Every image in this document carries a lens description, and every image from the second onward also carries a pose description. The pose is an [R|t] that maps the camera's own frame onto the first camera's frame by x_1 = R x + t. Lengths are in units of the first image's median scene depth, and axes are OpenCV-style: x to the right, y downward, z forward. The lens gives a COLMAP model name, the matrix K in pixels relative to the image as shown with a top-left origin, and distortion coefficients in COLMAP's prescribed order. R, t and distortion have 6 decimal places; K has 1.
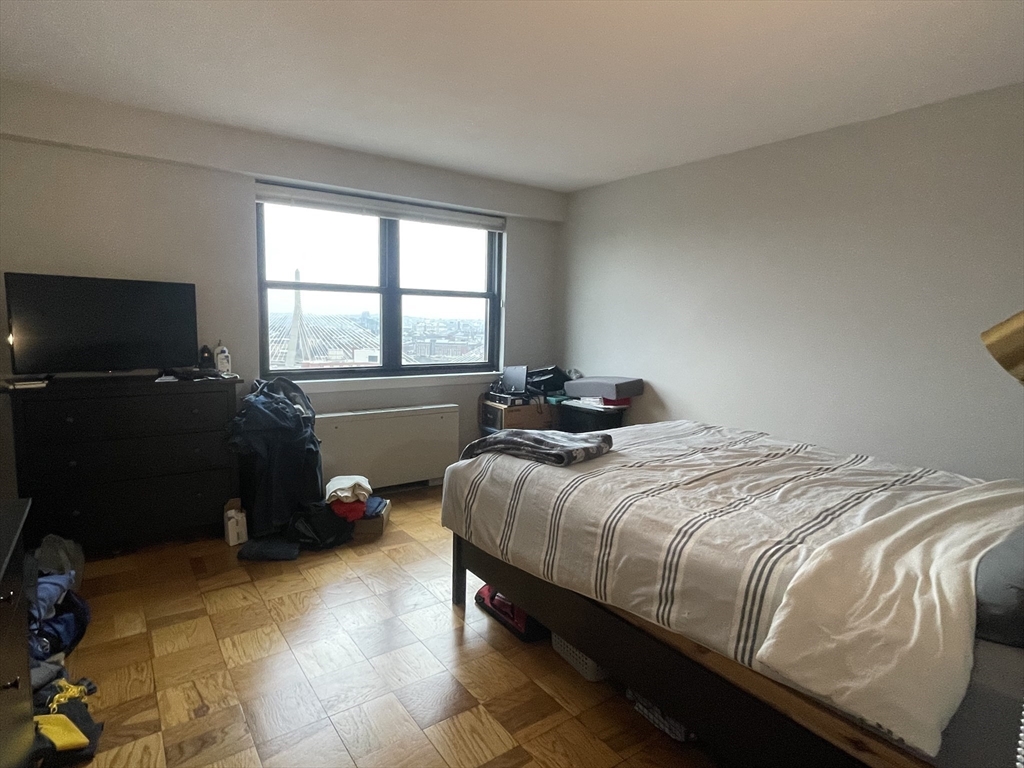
lens RADIAL K [[557.1, 0, 514.3], [0, 557.1, 377.5], [0, 0, 1]] dist [-0.011809, 0.003488]
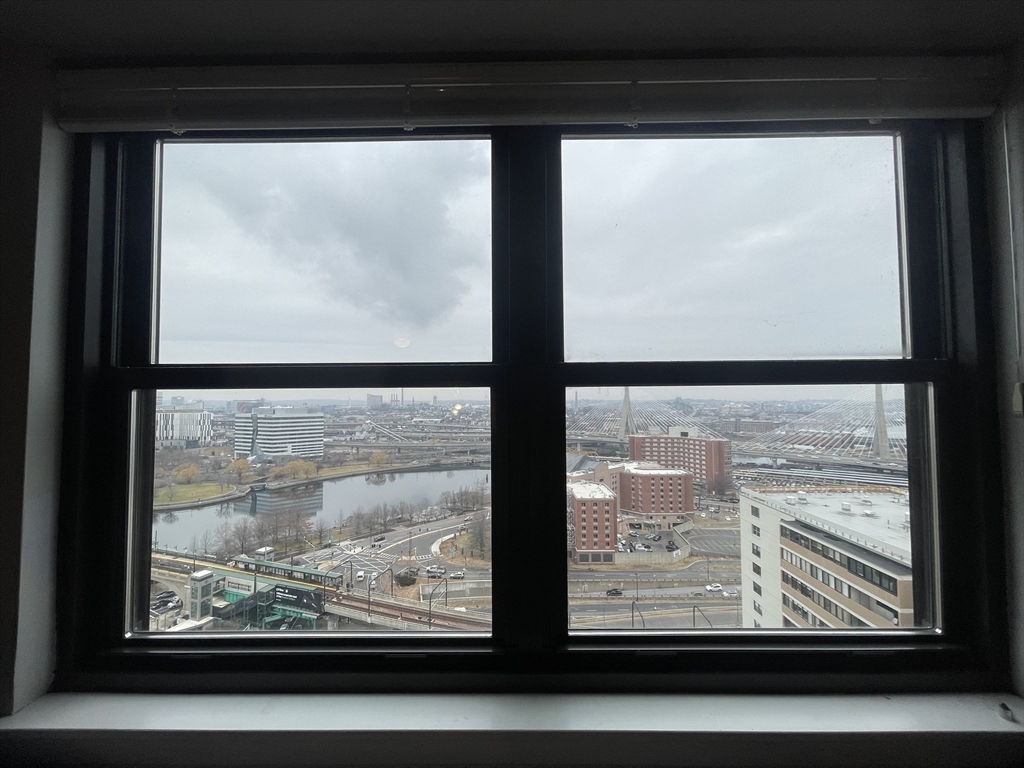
lens RADIAL K [[414.9, 0, 507.8], [0, 414.9, 388.0], [0, 0, 1]] dist [-0.003554, 0.000617]
pose [[0.796198, -0.046109, -0.603277, -0.181649], [-0.039988, 0.990902, -0.128511, -0.216848], [0.603713, 0.126444, 0.787110, 1.493459]]
